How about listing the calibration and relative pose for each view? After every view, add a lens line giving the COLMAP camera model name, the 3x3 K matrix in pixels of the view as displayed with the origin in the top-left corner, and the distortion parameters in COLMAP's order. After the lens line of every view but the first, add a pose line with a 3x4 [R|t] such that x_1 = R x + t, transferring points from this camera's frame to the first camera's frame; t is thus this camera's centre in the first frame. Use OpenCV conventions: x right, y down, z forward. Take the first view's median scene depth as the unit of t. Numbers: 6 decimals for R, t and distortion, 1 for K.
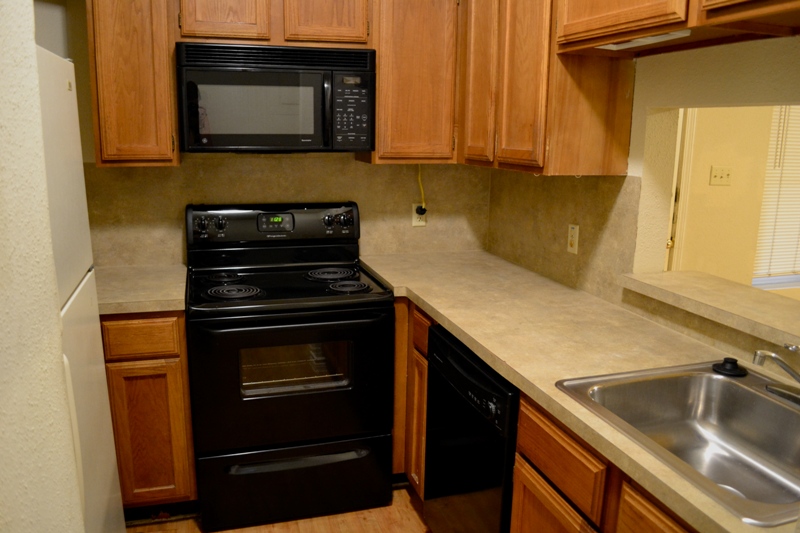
lens RADIAL K [[643.7, 0, 400.0], [0, 643.7, 266.5], [0, 0, 1]] dist [-0.070716, 0.003375]
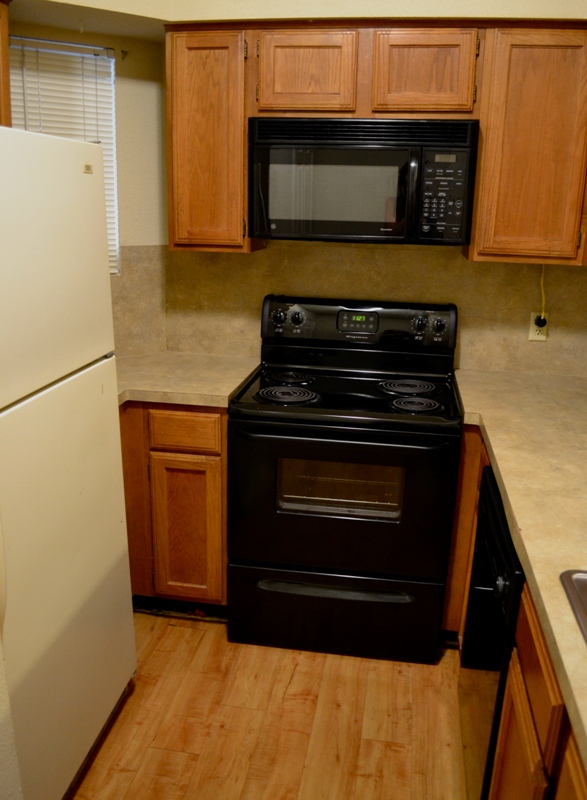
lens RADIAL K [[710.4, 0, 293.9], [0, 710.4, 409.9], [0, 0, 1]] dist [-0.073112, 0.004236]
pose [[0.899835, 0.130489, -0.416257, 0.170733], [-0.104050, 0.990874, 0.085692, -0.026031], [0.423639, -0.033797, 0.905200, 0.085094]]
